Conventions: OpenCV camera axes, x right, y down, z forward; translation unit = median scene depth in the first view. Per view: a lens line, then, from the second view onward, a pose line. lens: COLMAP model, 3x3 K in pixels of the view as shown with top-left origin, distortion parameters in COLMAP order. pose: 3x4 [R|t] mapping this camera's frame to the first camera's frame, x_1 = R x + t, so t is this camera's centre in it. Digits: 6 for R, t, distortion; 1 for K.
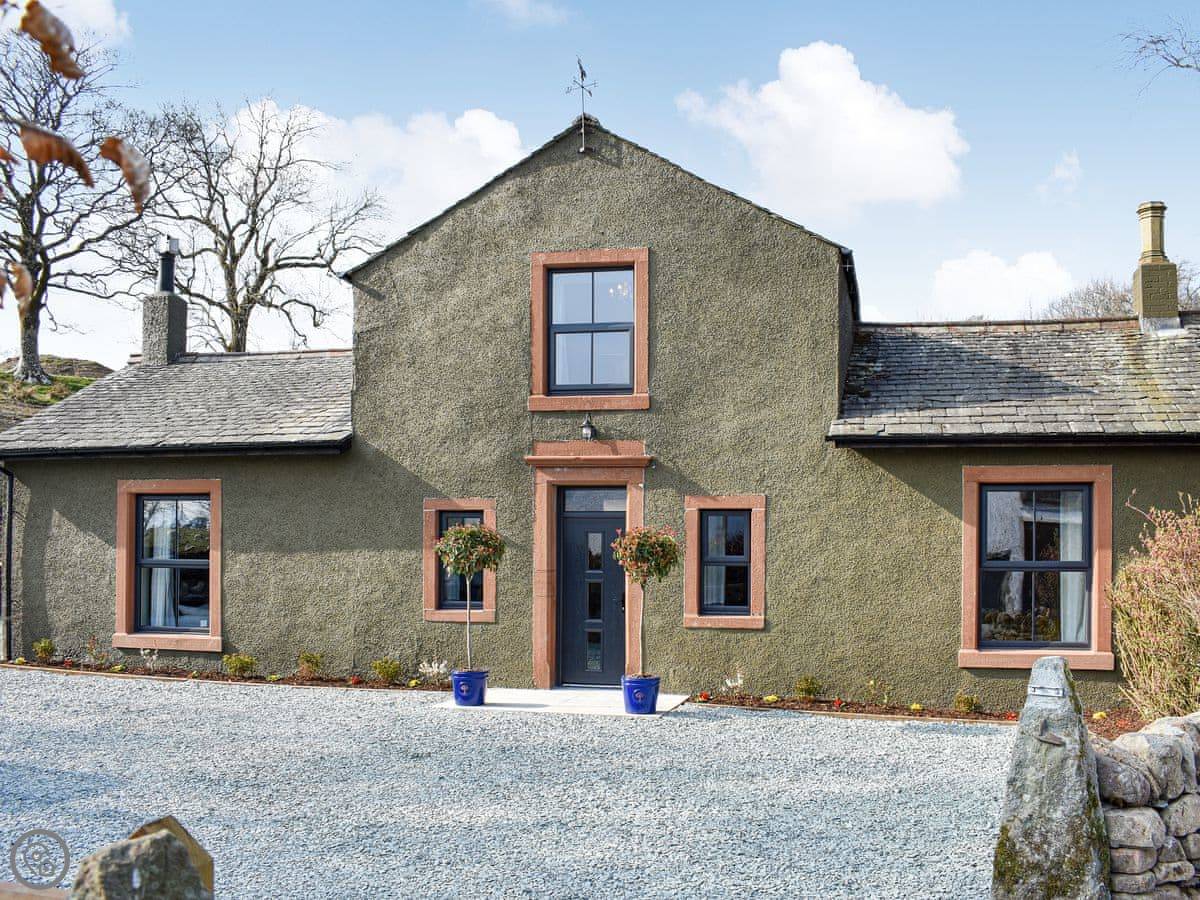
lens RADIAL K [[981.3, 0, 599.9], [0, 981.3, 550.9], [0, 0, 1]] dist [-0.072877, 0.002311]
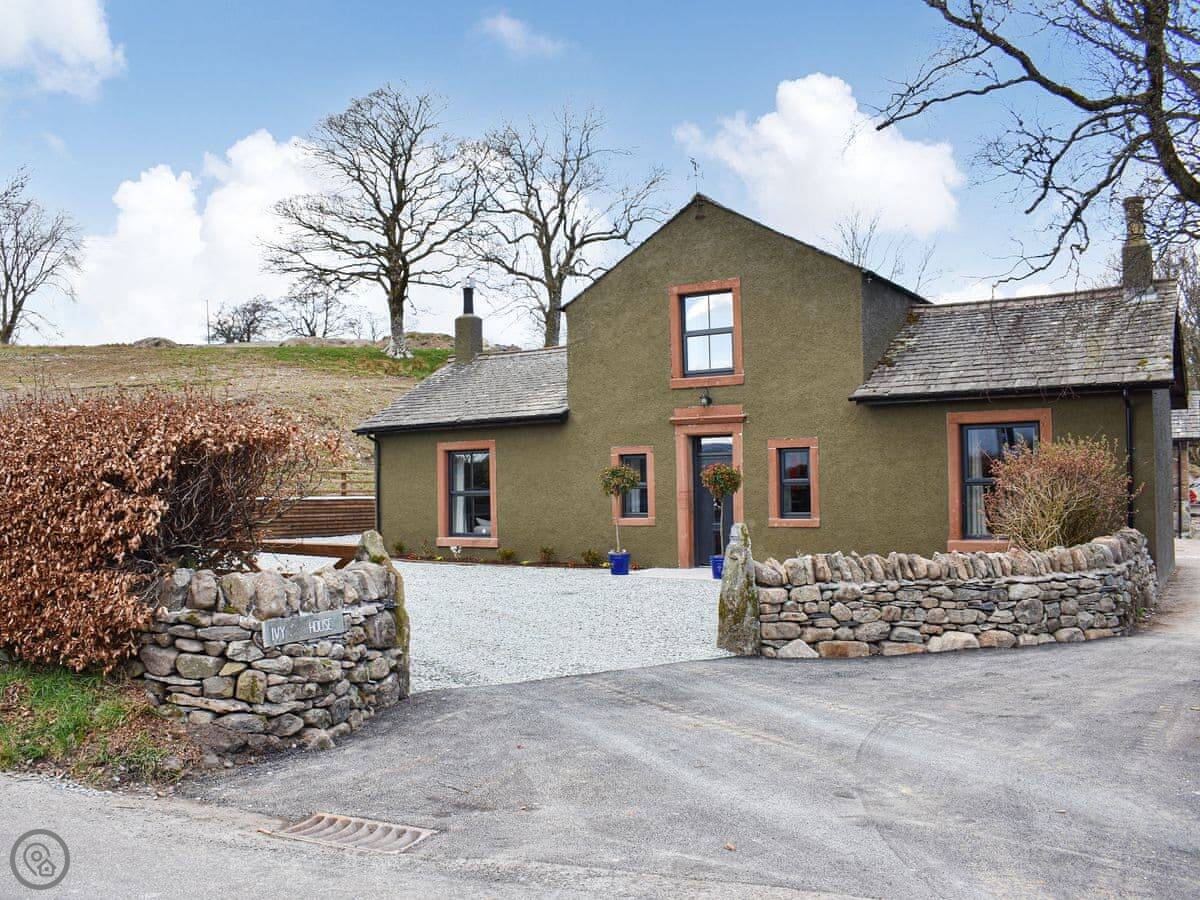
lens RADIAL K [[1086.3, 0, 600.0], [0, 1086.3, 450.0], [0, 0, 1]] dist [-0.095598, 0.022742]
pose [[0.930930, -0.037448, -0.363274, 0.198497], [0.029545, 0.999191, -0.027289, -0.001579], [0.364002, 0.014672, 0.931283, -0.285443]]
